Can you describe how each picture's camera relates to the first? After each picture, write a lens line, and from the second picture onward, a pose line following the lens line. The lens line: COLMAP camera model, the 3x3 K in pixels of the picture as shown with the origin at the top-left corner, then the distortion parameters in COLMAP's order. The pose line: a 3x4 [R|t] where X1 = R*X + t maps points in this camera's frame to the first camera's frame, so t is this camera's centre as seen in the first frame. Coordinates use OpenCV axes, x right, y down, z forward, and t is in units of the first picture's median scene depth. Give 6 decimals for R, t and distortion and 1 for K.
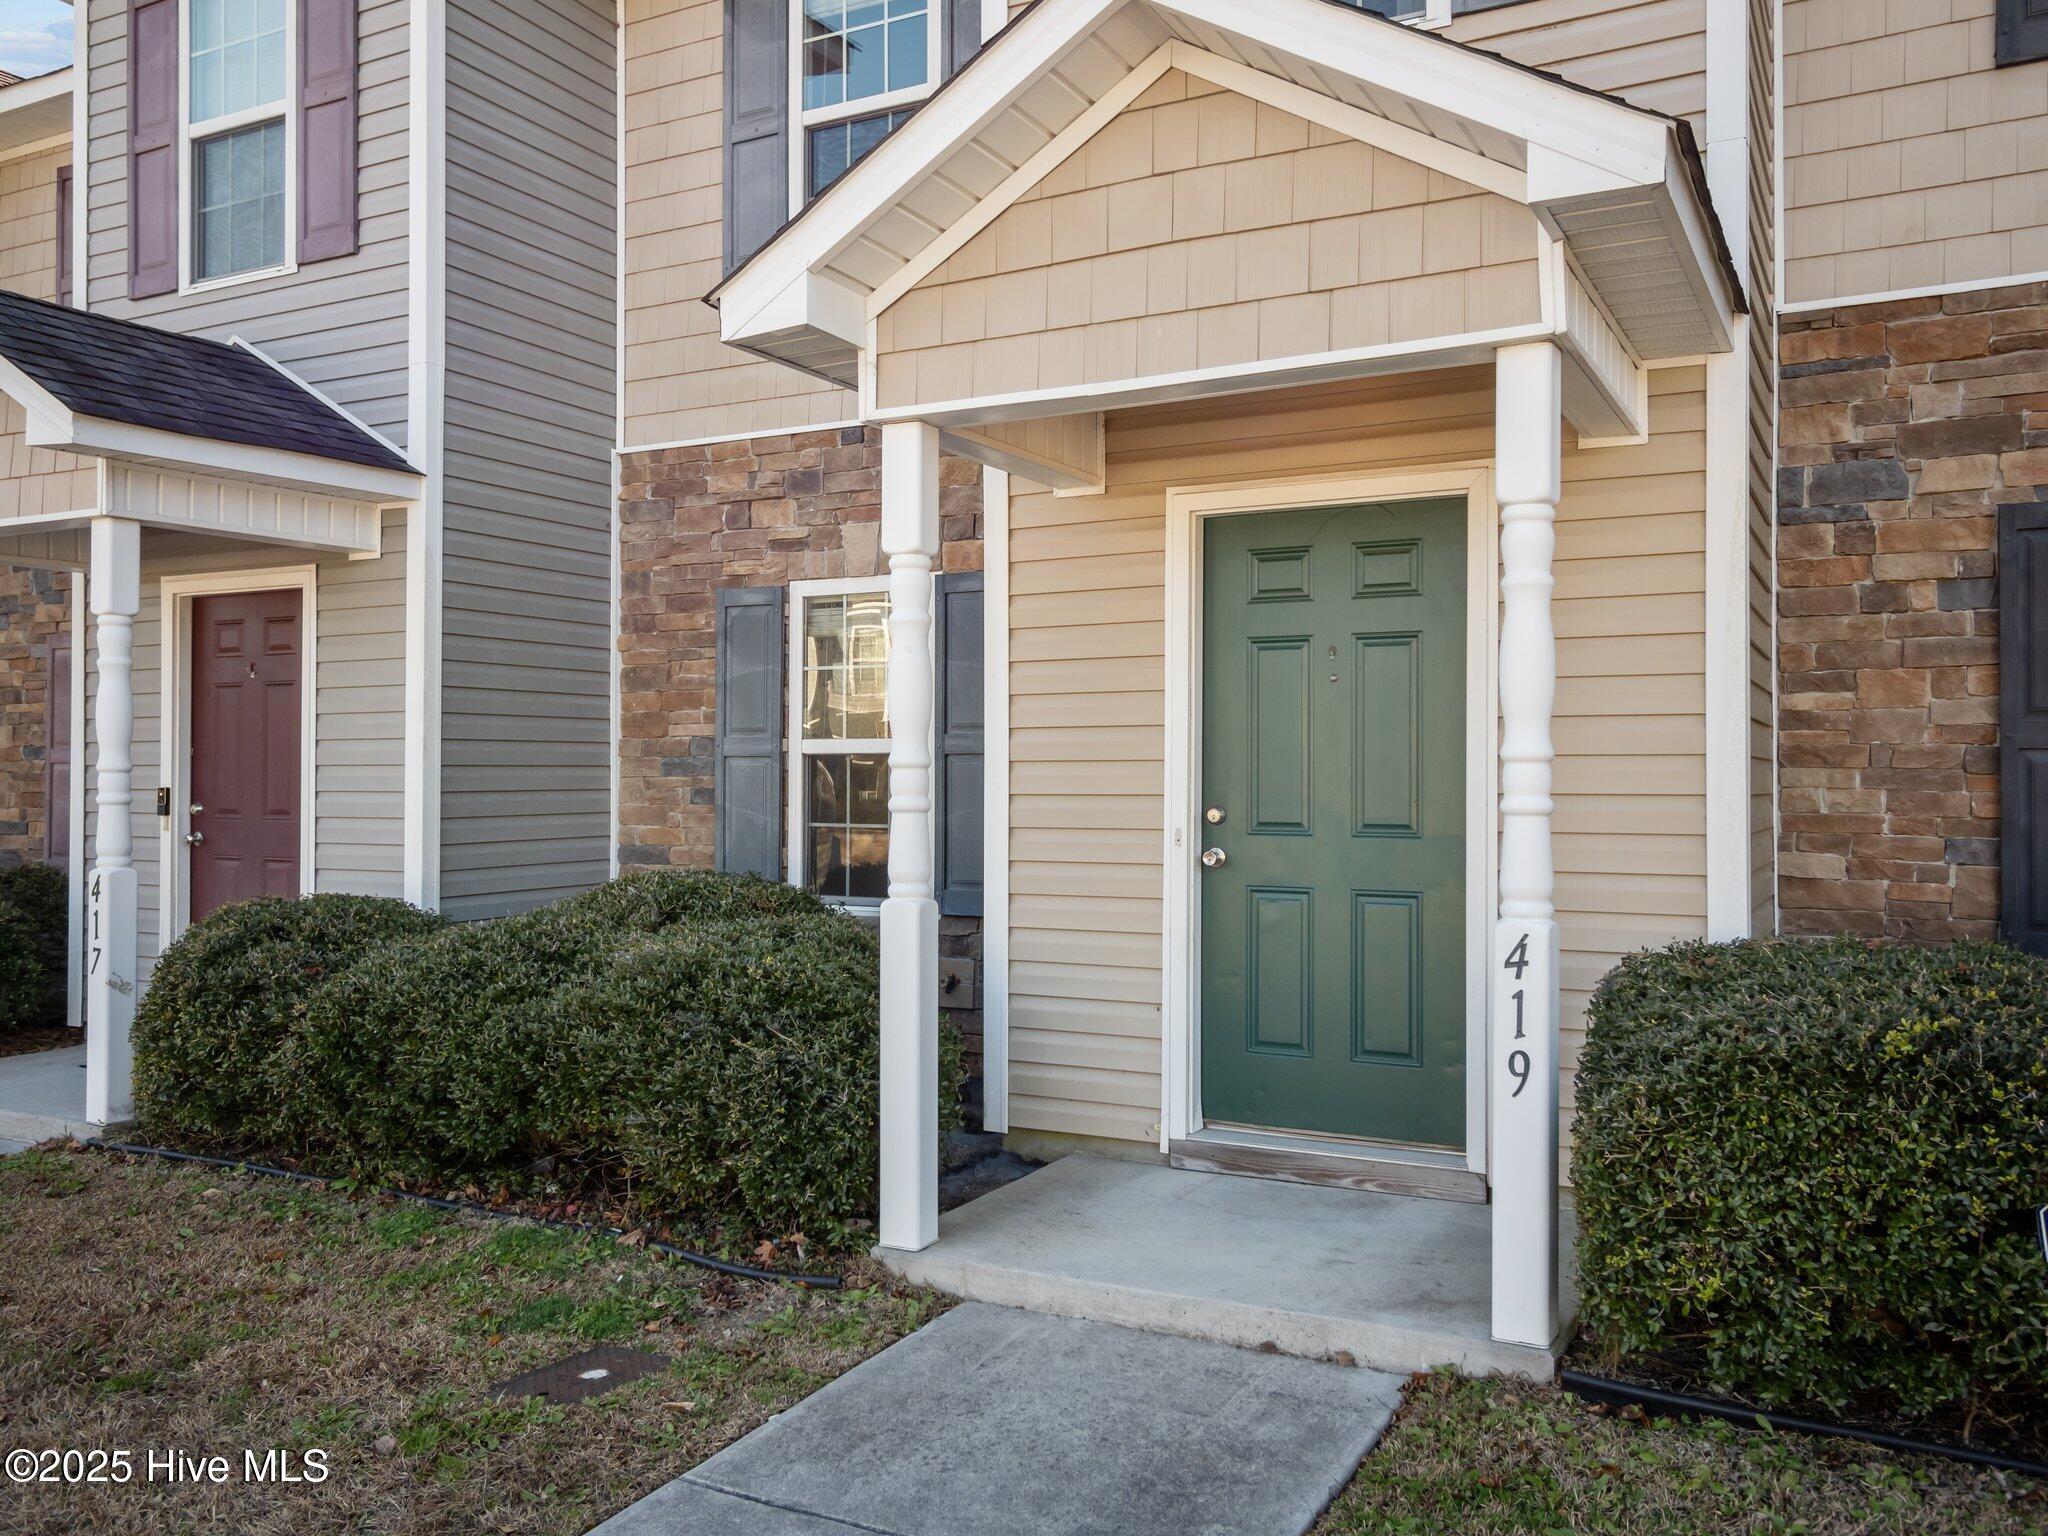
lens RADIAL K [[1654.3, 0, 1029.5], [0, 1654.3, 752.0], [0, 0, 1]] dist [0.004106, 0.012617]
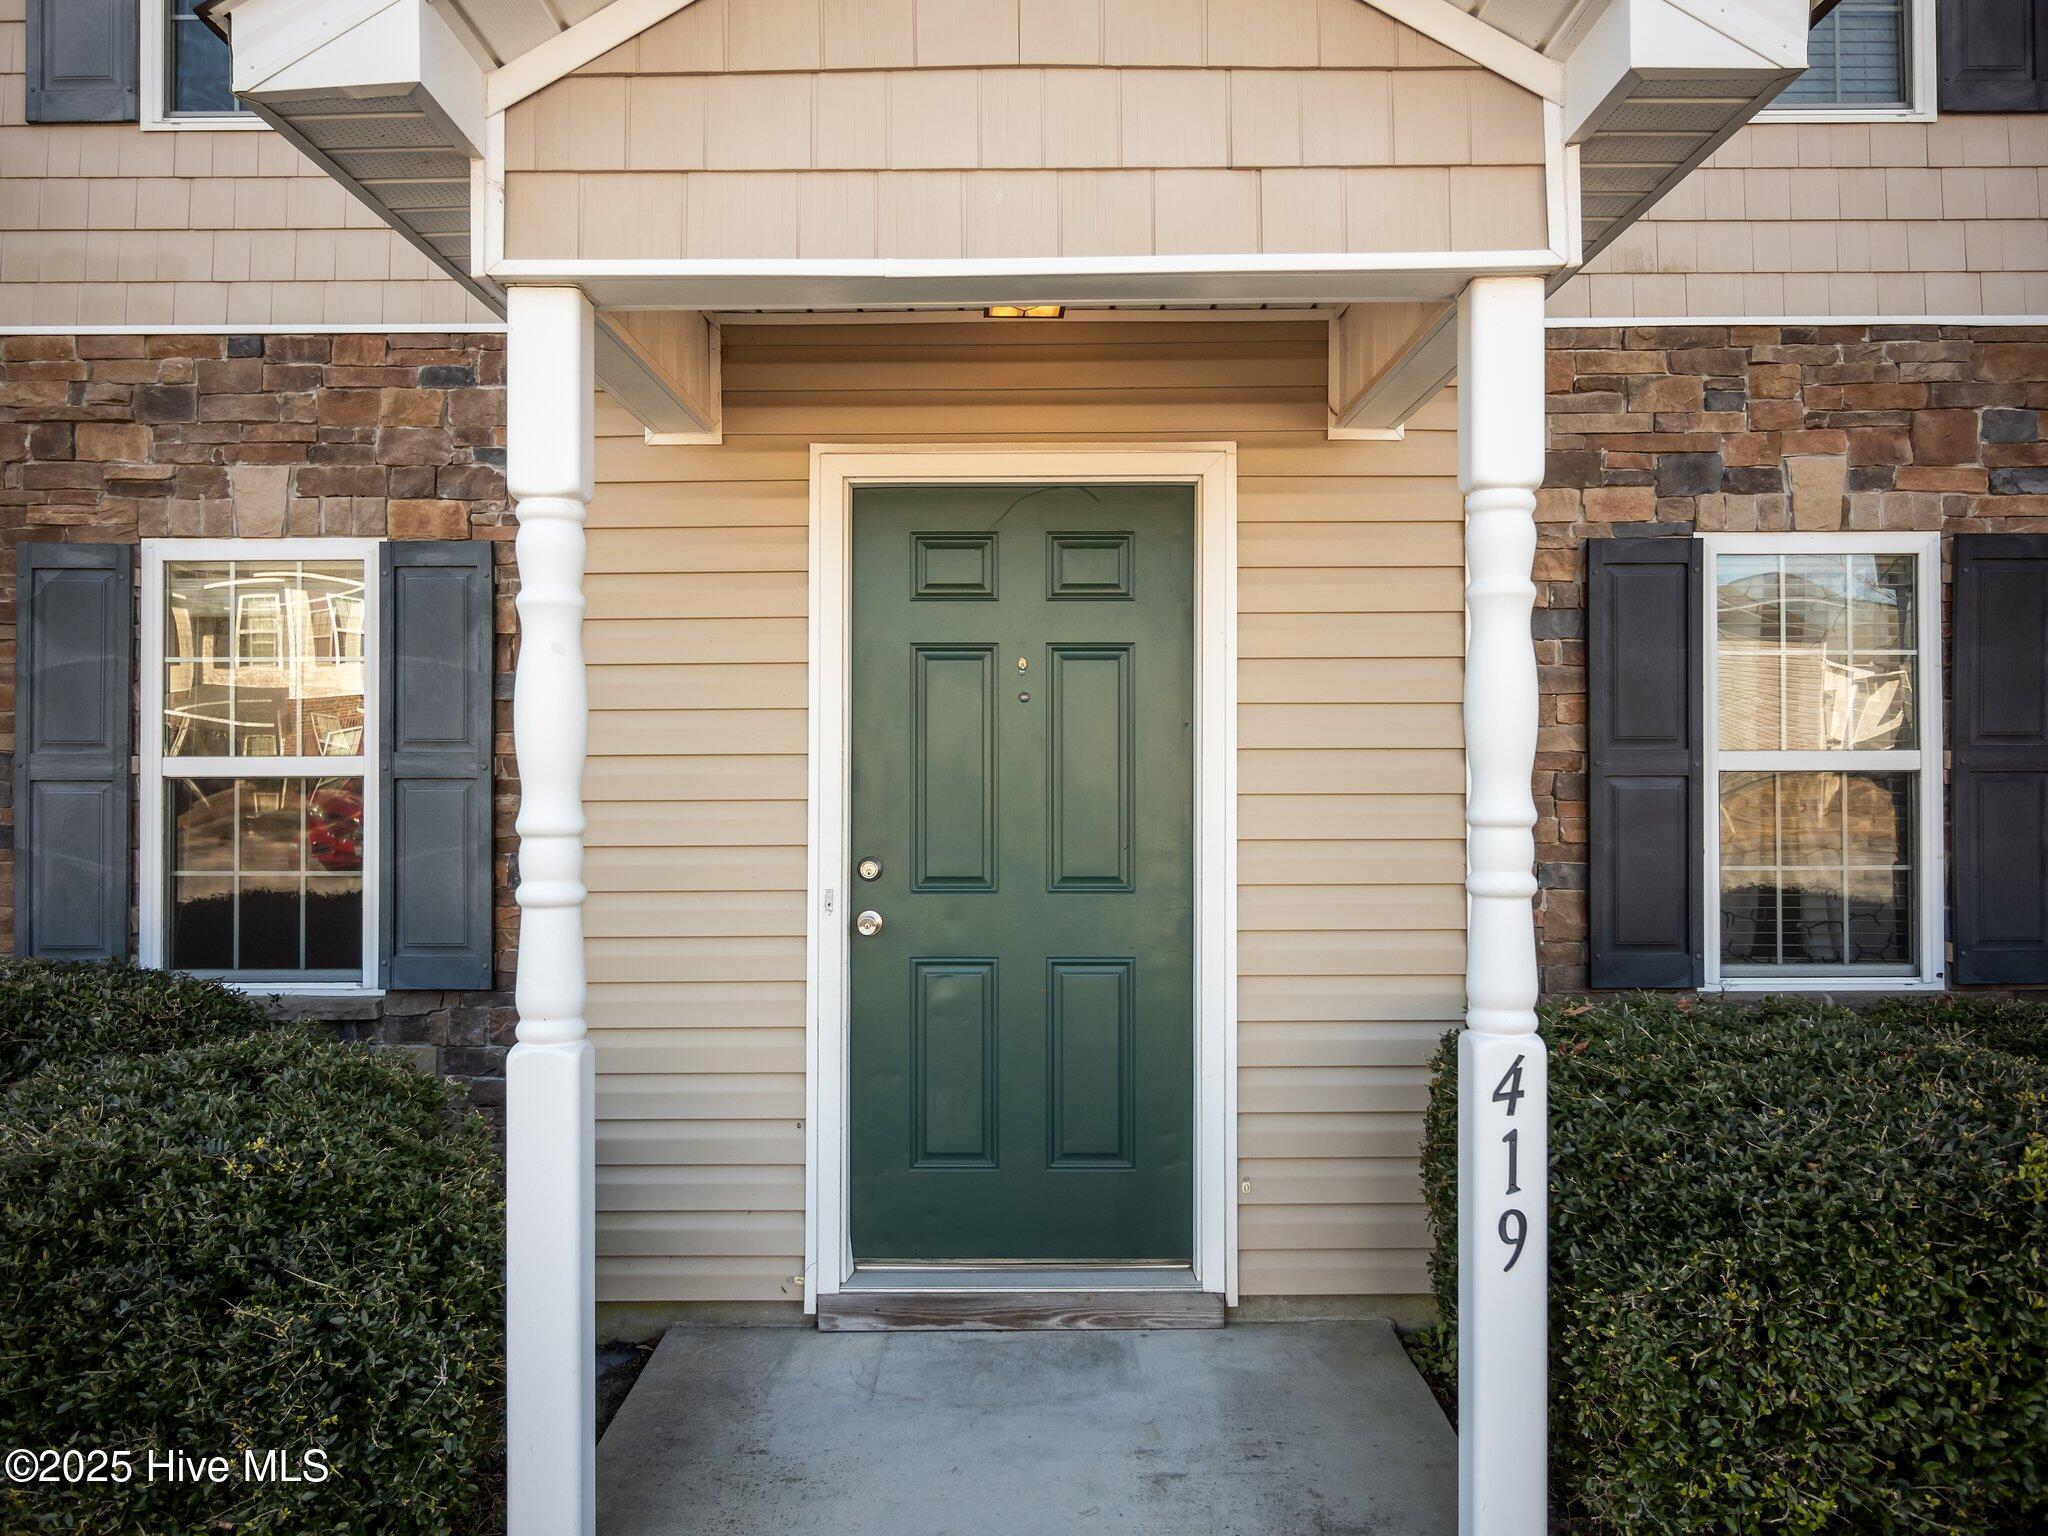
lens RADIAL K [[1471.9, 0, 1022.4], [0, 1471.9, 746.2], [0, 0, 1]] dist [0.000180, -0.001129]
pose [[0.883083, 0.000056, 0.469218, -0.150303], [-0.002984, 0.999980, 0.005497, -0.023910], [-0.469208, -0.006255, 0.883066, 0.352691]]
